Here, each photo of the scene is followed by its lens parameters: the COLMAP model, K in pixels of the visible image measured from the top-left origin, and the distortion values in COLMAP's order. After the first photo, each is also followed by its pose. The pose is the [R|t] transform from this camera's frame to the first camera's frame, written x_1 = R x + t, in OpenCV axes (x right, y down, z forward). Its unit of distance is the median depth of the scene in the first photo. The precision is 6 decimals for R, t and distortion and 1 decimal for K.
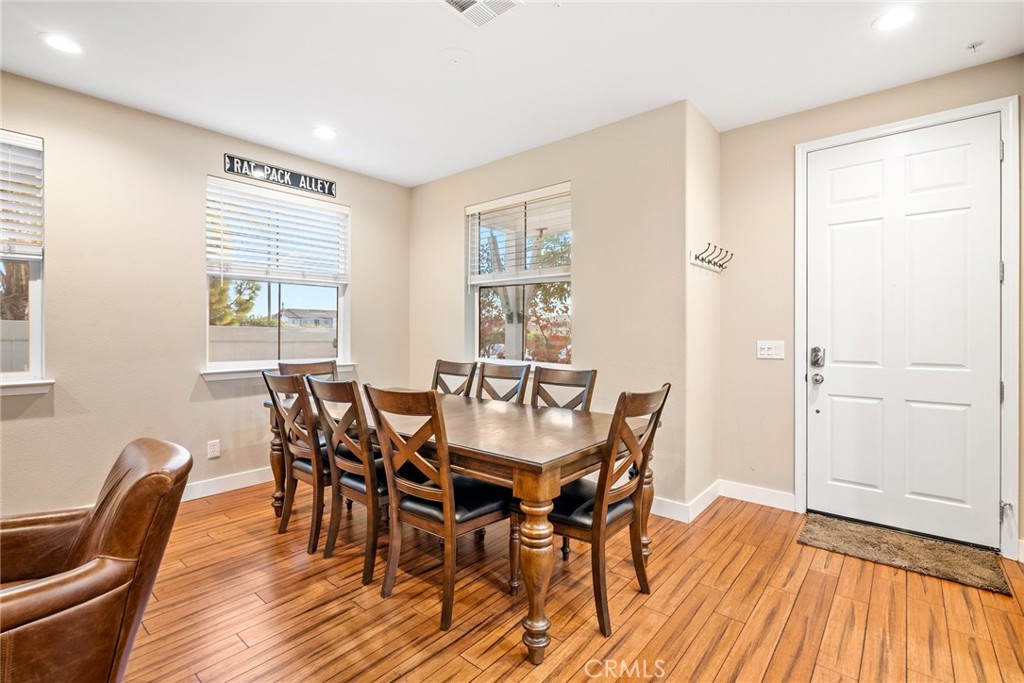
lens RADIAL K [[466.9, 0, 514.9], [0, 466.9, 332.1], [0, 0, 1]] dist [0.000597, 0.000636]
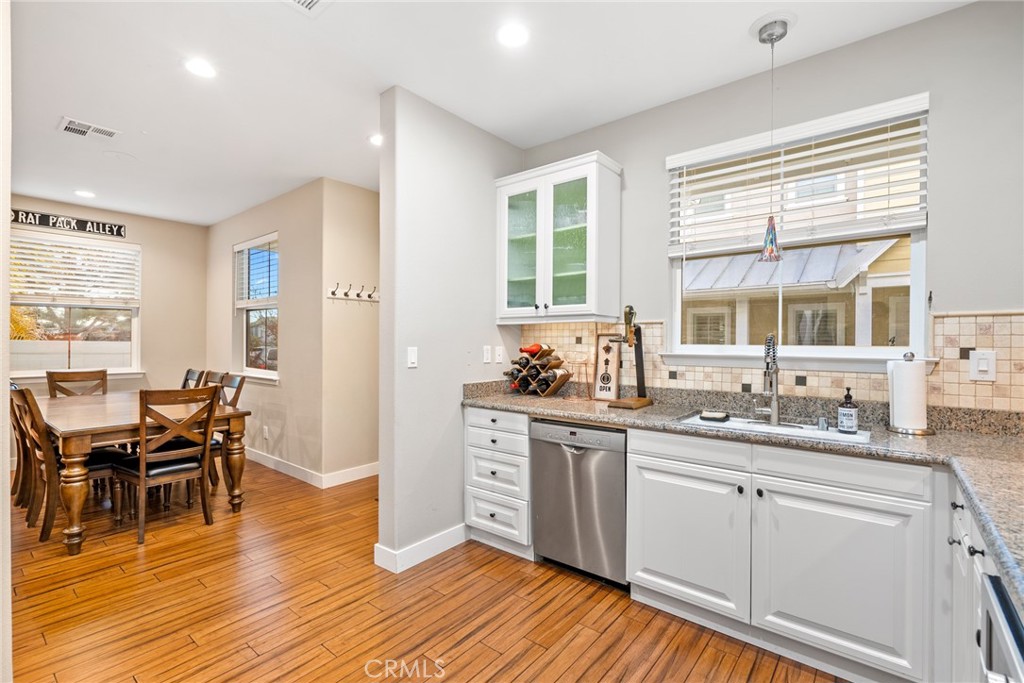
lens RADIAL K [[472.9, 0, 495.3], [0, 472.9, 342.2], [0, 0, 1]] dist [0.001613, 0.000445]
pose [[0.999979, -0.001564, 0.006234, 0.606616], [0.001574, 0.999997, -0.001599, -0.009928], [-0.006232, 0.001609, 0.999979, -0.263608]]
